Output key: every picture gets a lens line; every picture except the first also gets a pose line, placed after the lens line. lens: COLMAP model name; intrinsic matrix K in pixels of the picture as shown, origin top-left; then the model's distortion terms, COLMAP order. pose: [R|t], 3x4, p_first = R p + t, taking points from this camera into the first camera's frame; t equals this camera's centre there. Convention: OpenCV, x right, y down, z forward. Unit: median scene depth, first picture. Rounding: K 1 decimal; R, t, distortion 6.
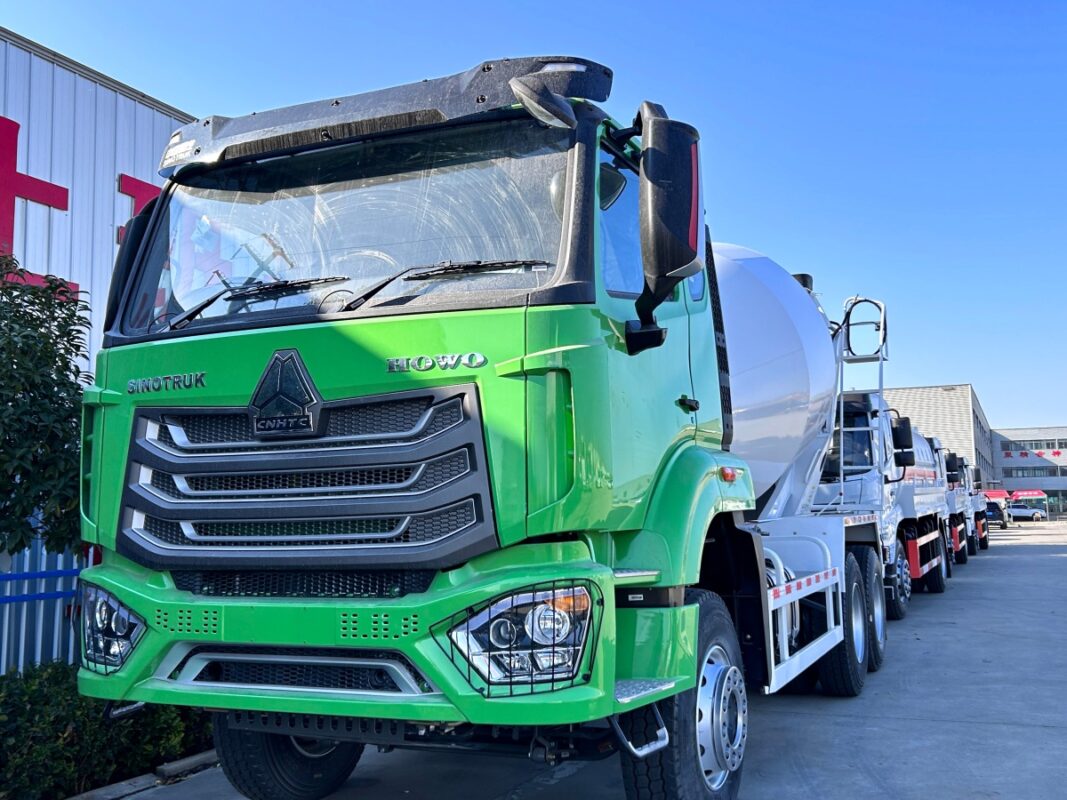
lens RADIAL K [[1018.8, 0, 533.5], [0, 1018.8, 400.0], [0, 0, 1]] dist [0.064039, -0.004378]
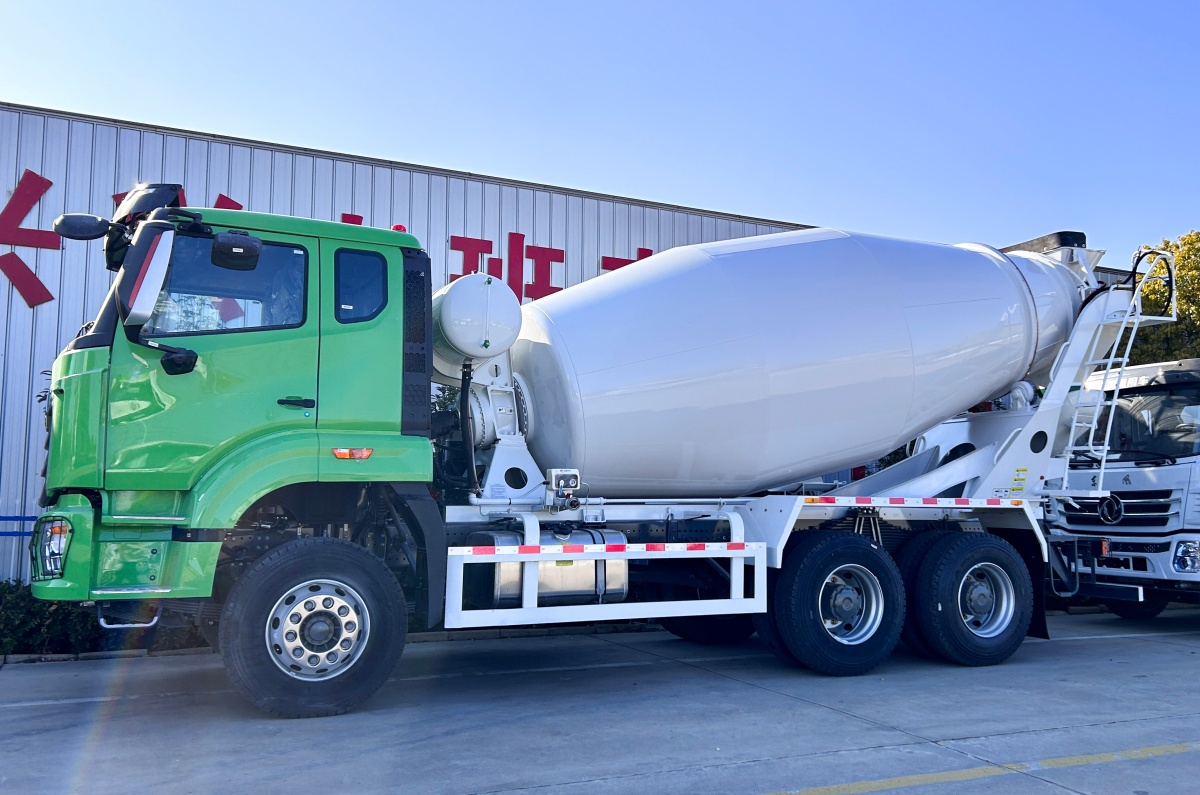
lens RADIAL K [[1044.7, 0, 743.7], [0, 1044.7, 392.2], [0, 0, 1]] dist [0.109856, -0.149262]
pose [[0.786597, -0.034201, -0.616519, 1.728590], [0.041411, 0.999139, -0.002591, 0.021232], [0.616077, -0.023493, 0.787336, 0.276747]]
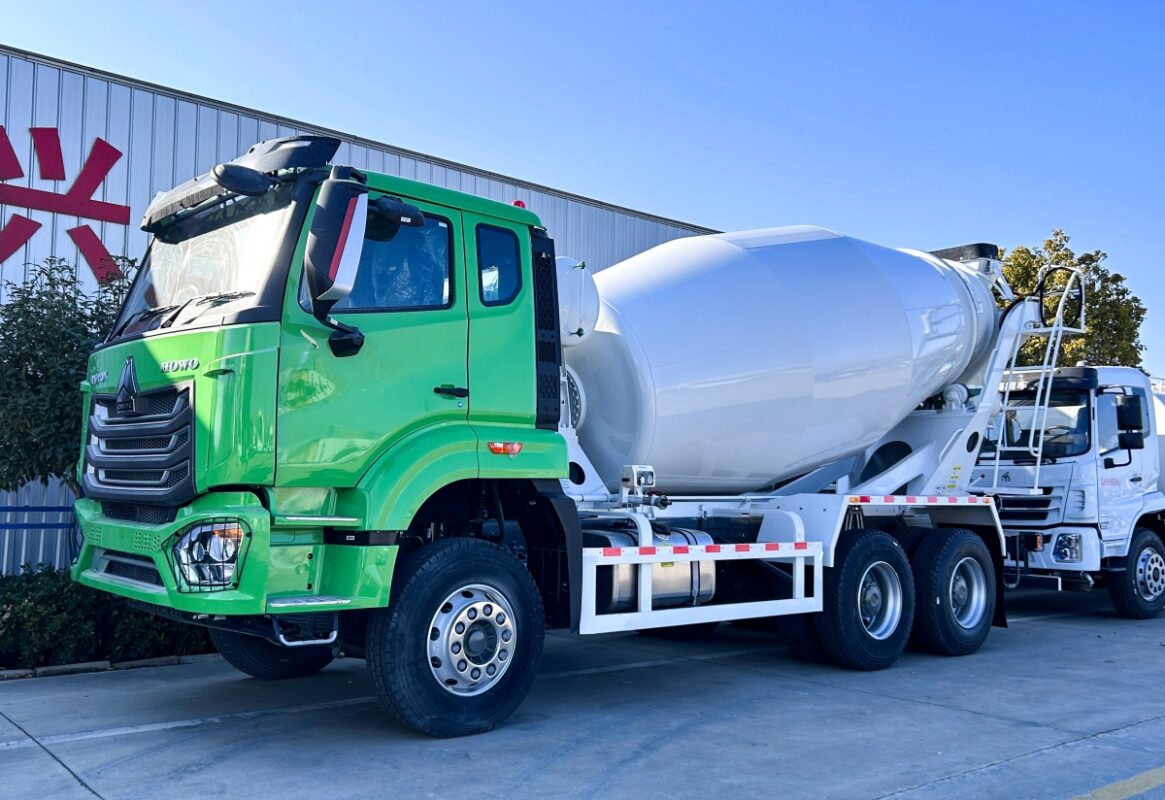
lens RADIAL K [[1030.0, 0, 582.5], [0, 1030.0, 400.0], [0, 0, 1]] dist [0.096989, -0.142169]
pose [[0.908282, 0.007073, -0.418298, 0.947854], [0.005687, 0.999556, 0.029250, -0.025047], [0.418319, -0.028946, 0.907839, -0.100954]]
